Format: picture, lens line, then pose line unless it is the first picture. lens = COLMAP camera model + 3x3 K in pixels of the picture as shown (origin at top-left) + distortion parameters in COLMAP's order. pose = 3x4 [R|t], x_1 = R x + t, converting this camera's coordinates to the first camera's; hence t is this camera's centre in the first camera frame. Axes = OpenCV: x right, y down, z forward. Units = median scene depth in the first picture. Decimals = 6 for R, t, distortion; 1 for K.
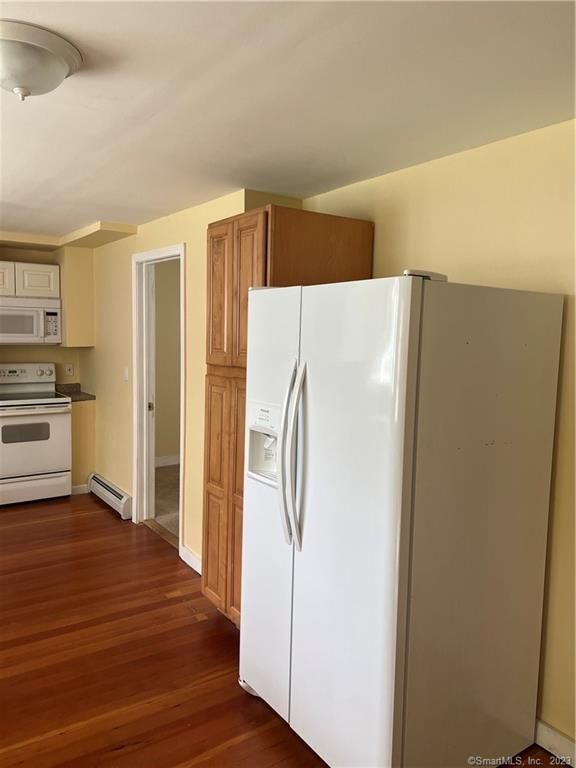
lens RADIAL K [[574.2, 0, 276.9], [0, 574.2, 383.2], [0, 0, 1]] dist [0.067840, -0.078856]
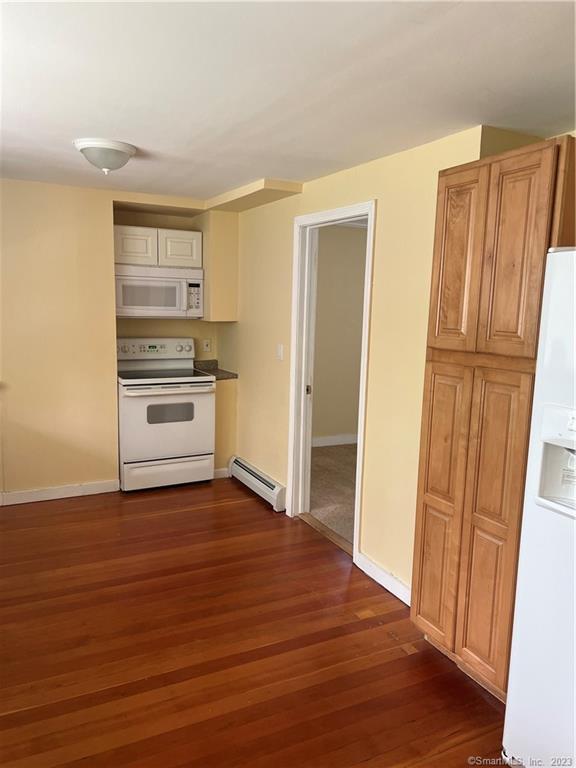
lens RADIAL K [[574.2, 0, 282.2], [0, 574.2, 382.1], [0, 0, 1]] dist [0.067840, -0.078856]
pose [[0.991799, 0.021786, -0.125936, -0.159829], [-0.015553, 0.998615, 0.050262, -0.016123], [0.126857, -0.047891, 0.990764, 0.120137]]
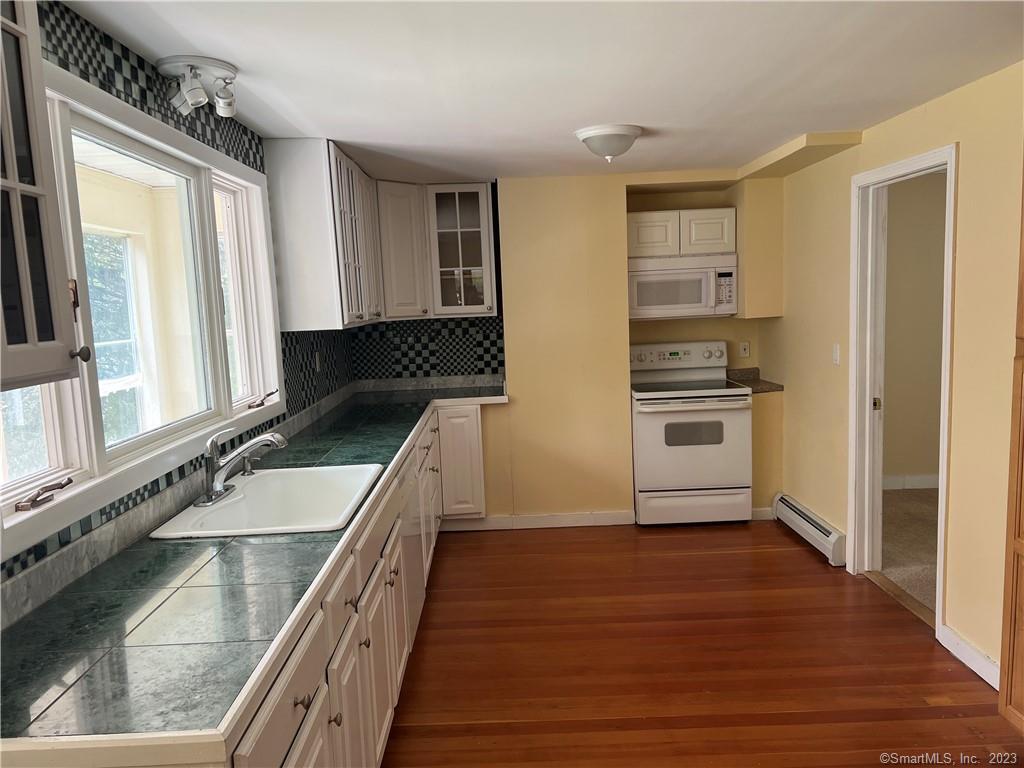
lens RADIAL K [[765.6, 0, 521.7], [0, 765.6, 392.7], [0, 0, 1]] dist [0.067840, -0.078856]
pose [[0.835703, 0.012952, -0.549028, -0.077554], [0.008219, 0.999315, 0.036085, -0.008097], [0.549120, -0.034669, 0.835024, 0.035227]]
